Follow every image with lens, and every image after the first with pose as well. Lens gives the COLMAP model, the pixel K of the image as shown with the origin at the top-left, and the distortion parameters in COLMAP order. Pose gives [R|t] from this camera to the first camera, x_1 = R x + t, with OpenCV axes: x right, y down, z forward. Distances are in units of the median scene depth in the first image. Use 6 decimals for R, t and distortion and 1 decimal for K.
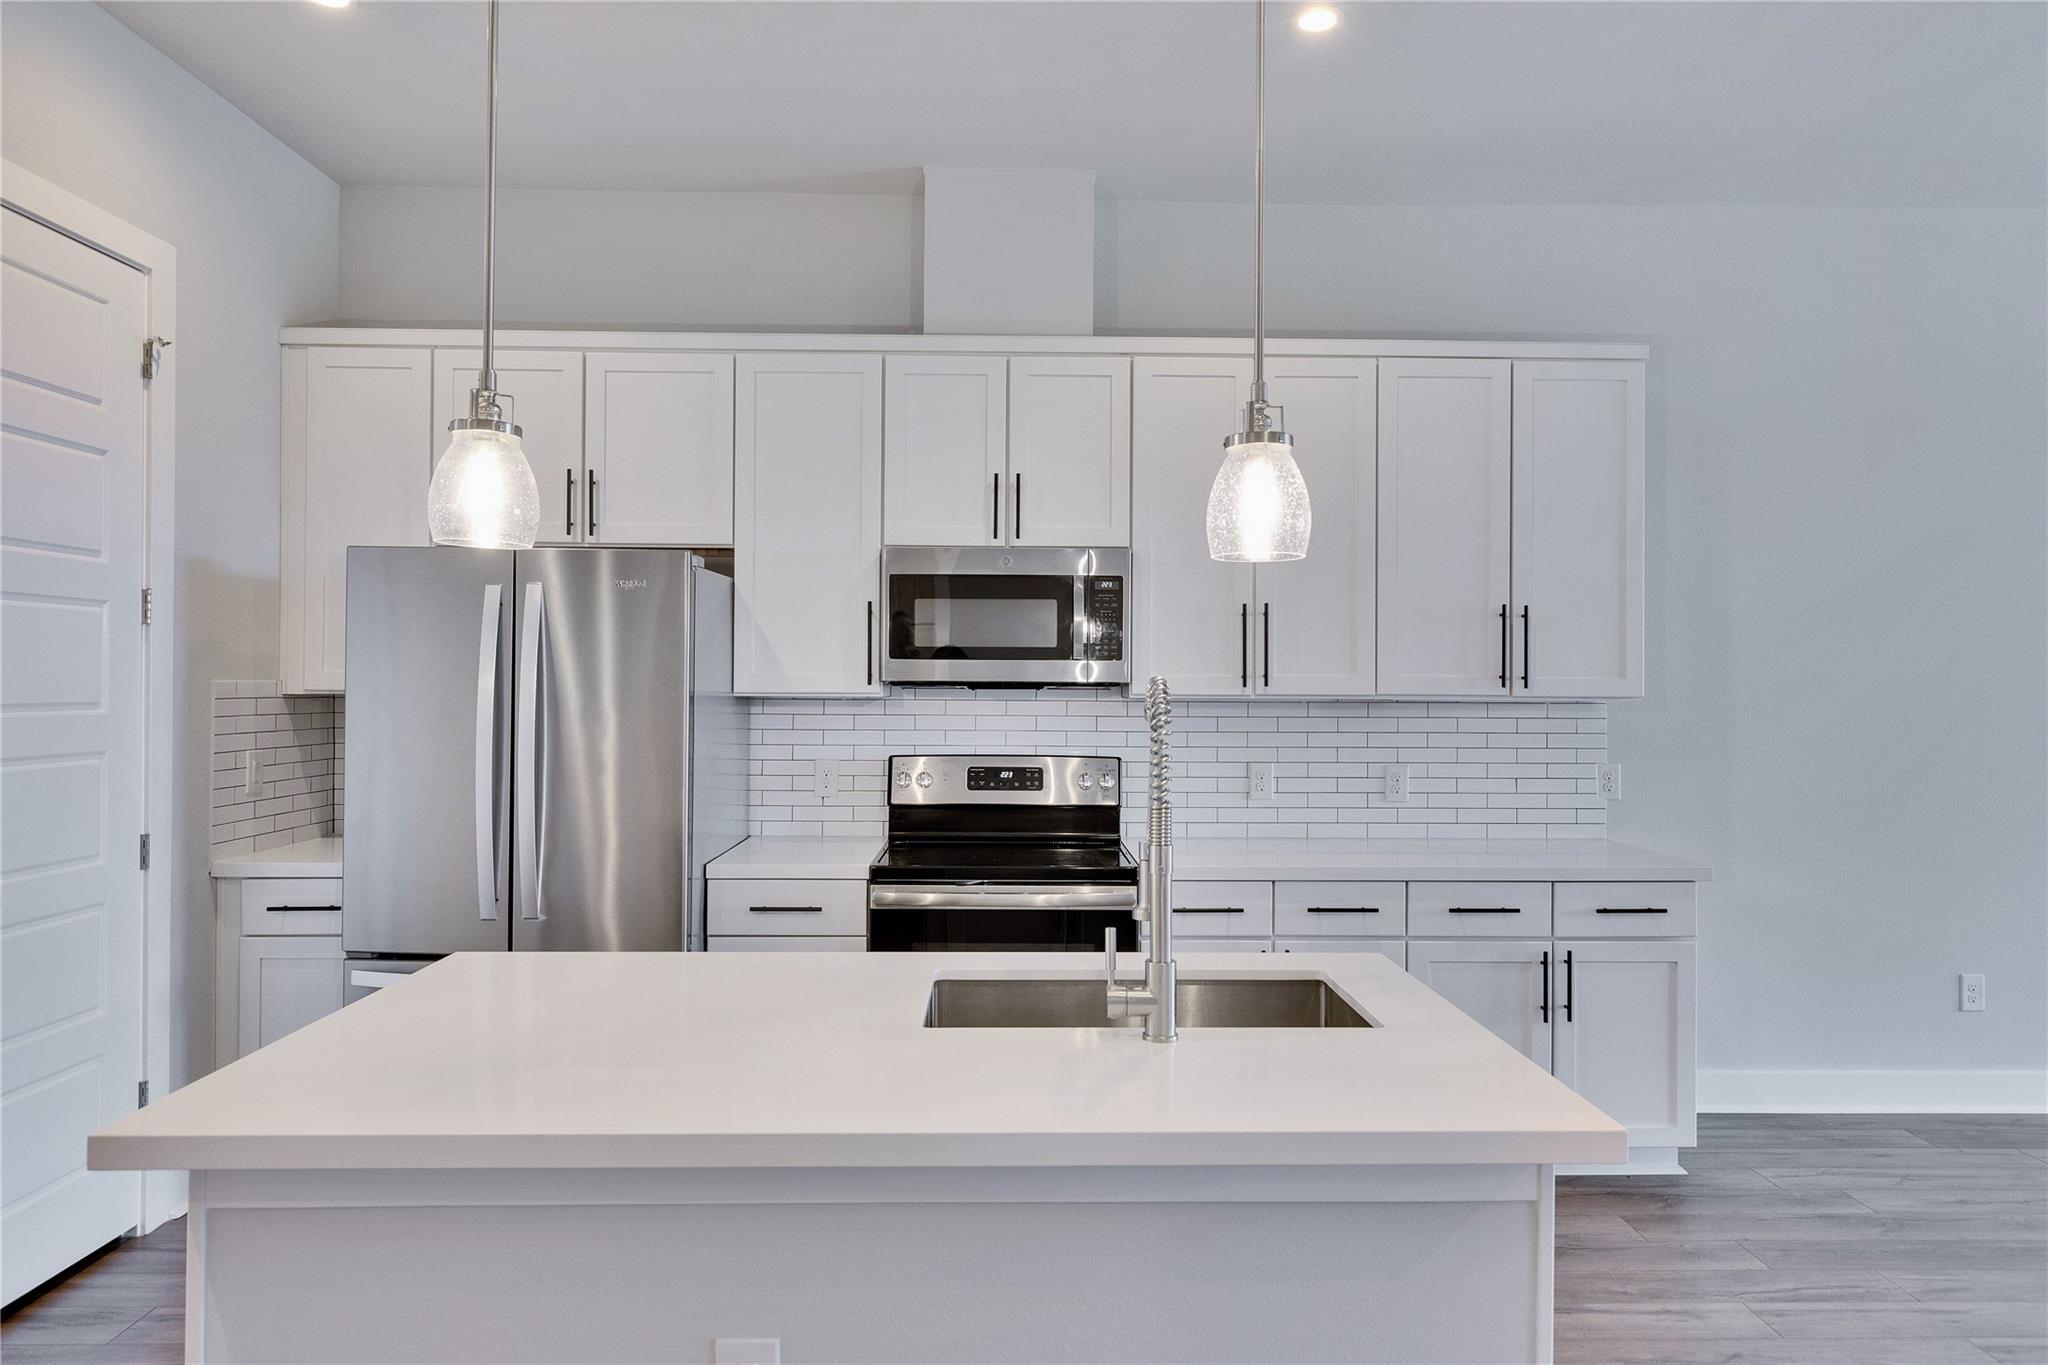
lens RADIAL K [[1281.2, 0, 1027.1], [0, 1281.2, 676.3], [0, 0, 1]] dist [0.002815, 0.000212]
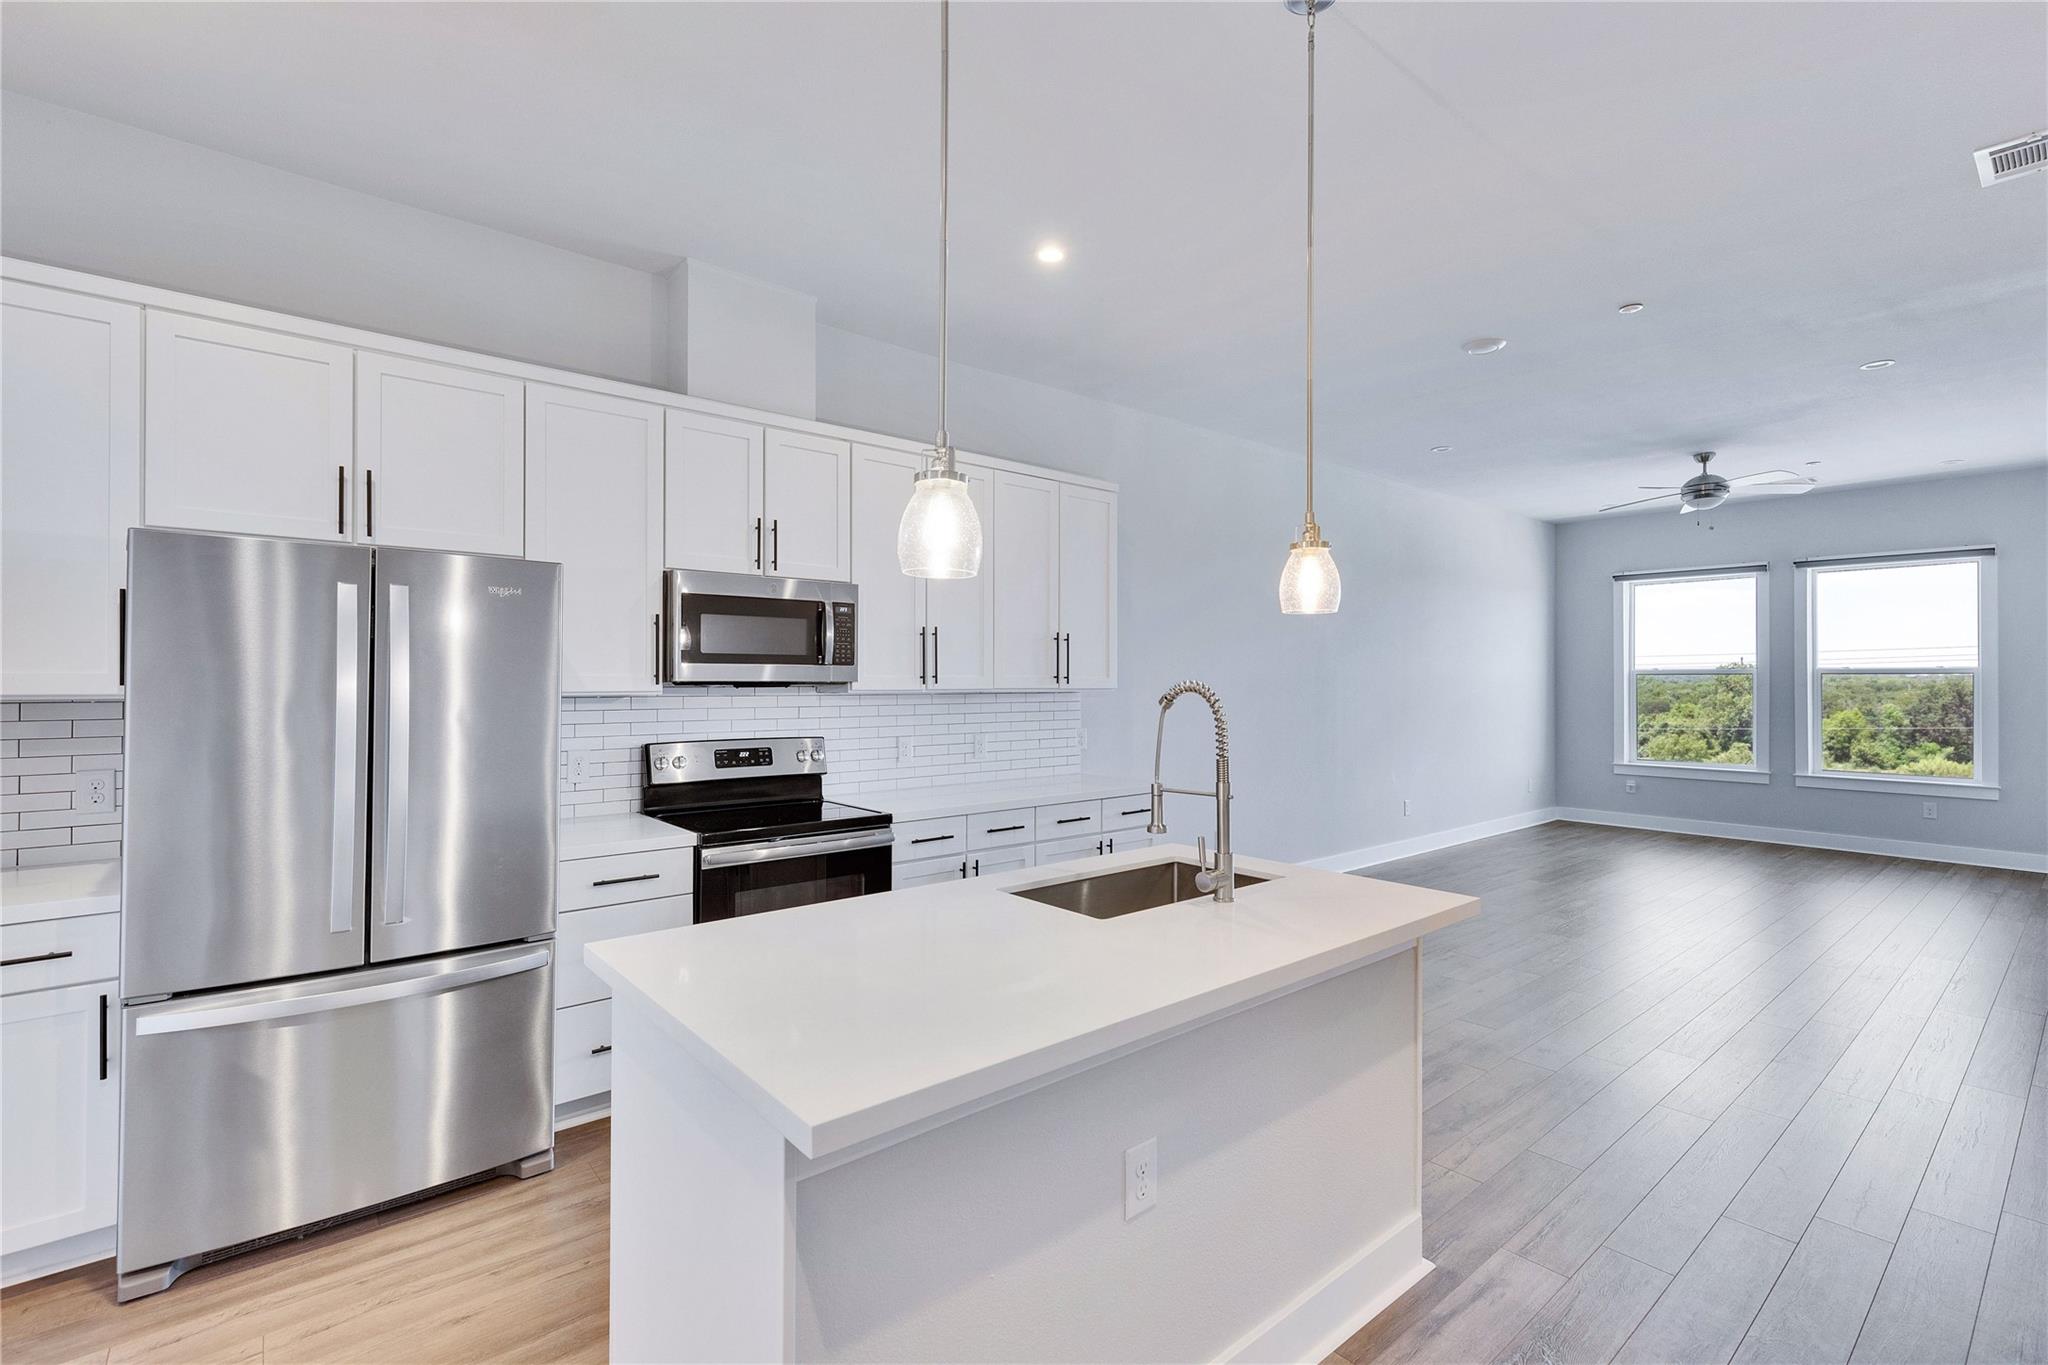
lens RADIAL K [[917.3, 0, 1030.5], [0, 917.3, 680.3], [0, 0, 1]] dist [0.002075, -0.000686]
pose [[0.775253, -0.004118, 0.631638, -0.380579], [0.000210, 0.999980, 0.006263, -0.002513], [-0.631651, -0.004722, 0.775238, 0.117616]]
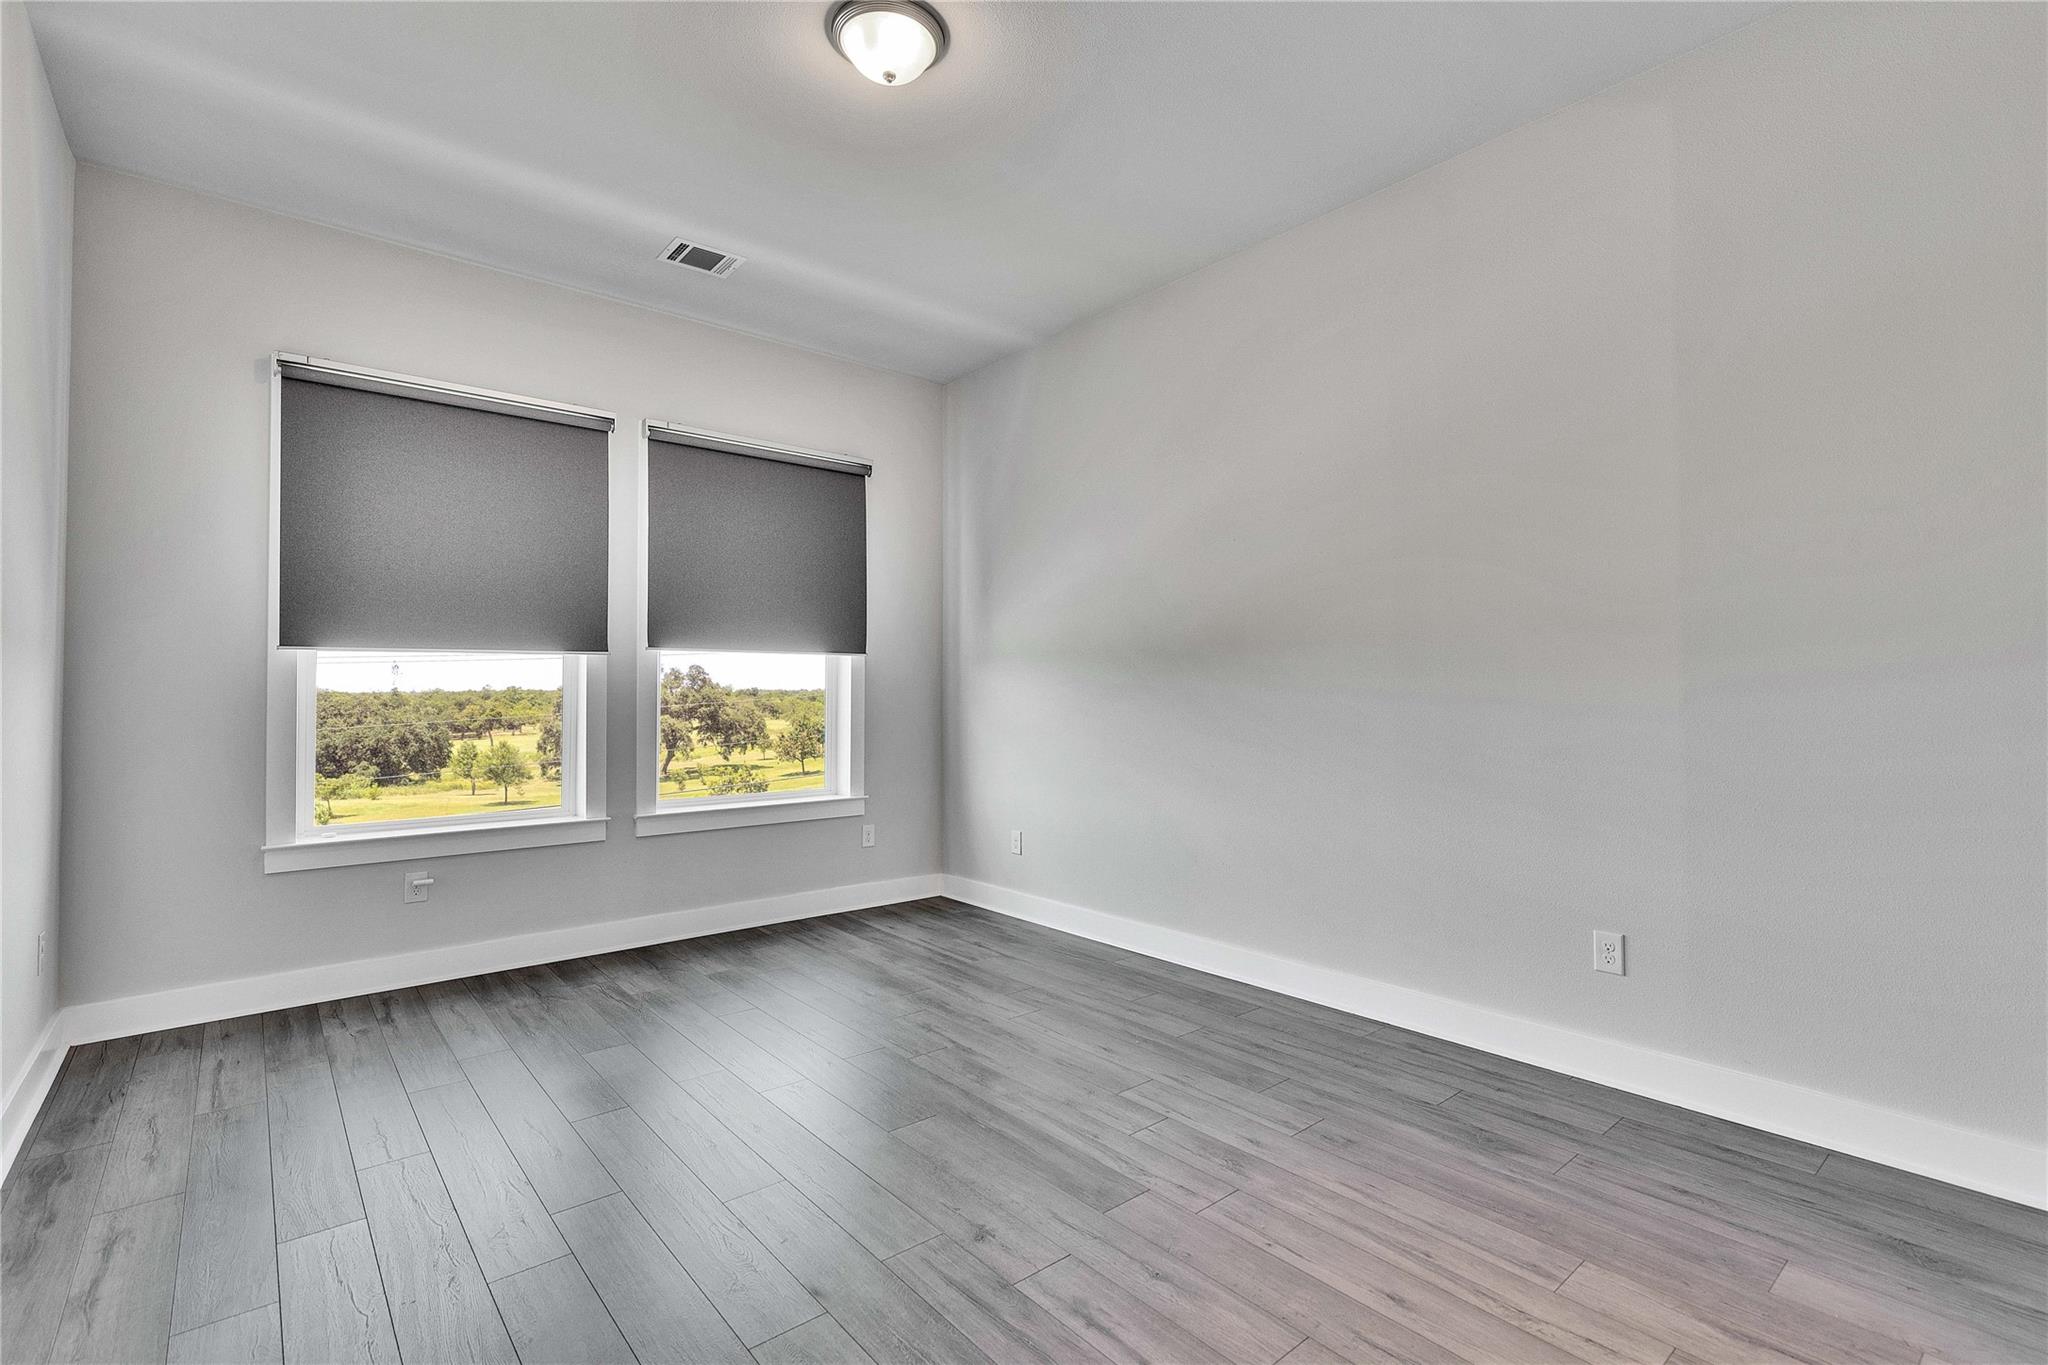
lens RADIAL K [[939.9, 0, 1029.4], [0, 939.9, 674.2], [0, 0, 1]] dist [0.002063, -0.000237]
pose [[-0.651629, 0.014464, 0.758400, 0.990235], [-0.003807, 0.999743, -0.022337, 0.068789], [-0.758529, -0.017442, -0.651406, 0.976615]]
